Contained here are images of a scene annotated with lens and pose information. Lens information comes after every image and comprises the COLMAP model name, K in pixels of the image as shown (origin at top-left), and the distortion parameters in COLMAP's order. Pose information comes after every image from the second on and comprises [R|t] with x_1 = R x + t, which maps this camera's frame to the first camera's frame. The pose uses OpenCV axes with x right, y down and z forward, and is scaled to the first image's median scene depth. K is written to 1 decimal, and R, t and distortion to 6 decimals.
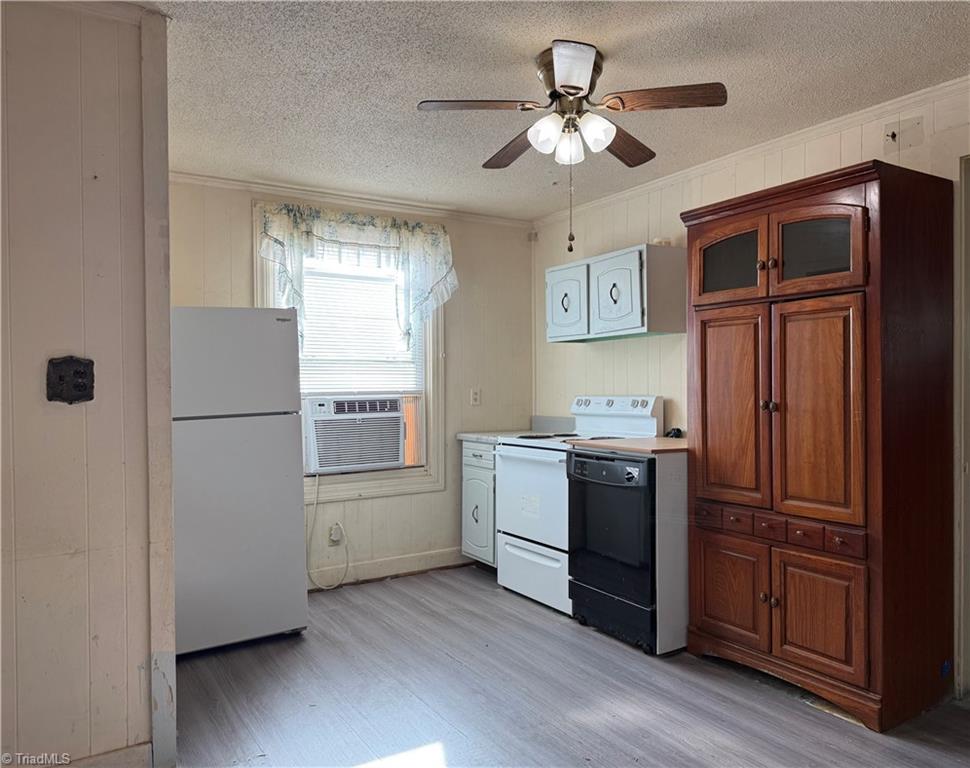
lens RADIAL K [[808.6, 0, 518.4], [0, 808.6, 395.4], [0, 0, 1]] dist [0.068652, -0.081510]
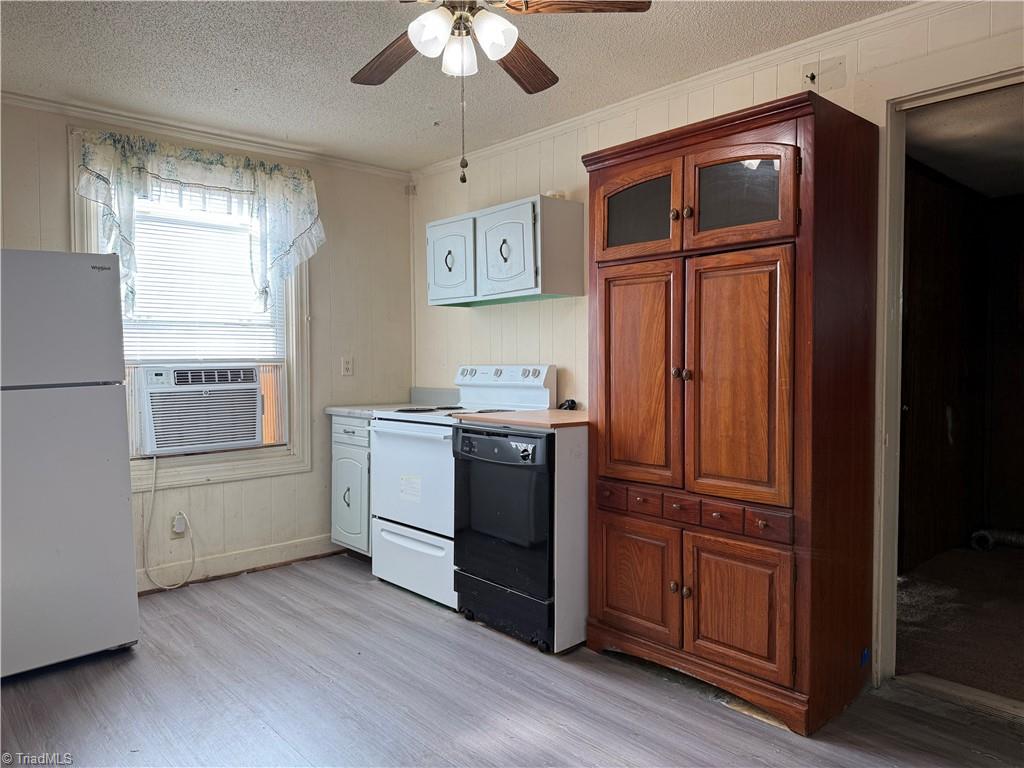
lens RADIAL K [[772.6, 0, 521.3], [0, 772.6, 384.2], [0, 0, 1]] dist [0.084657, -0.098385]
pose [[0.986440, -0.002104, 0.164106, -0.005101], [-0.000897, 0.999834, 0.018210, 0.008206], [-0.164117, -0.018110, 0.986275, 0.165017]]
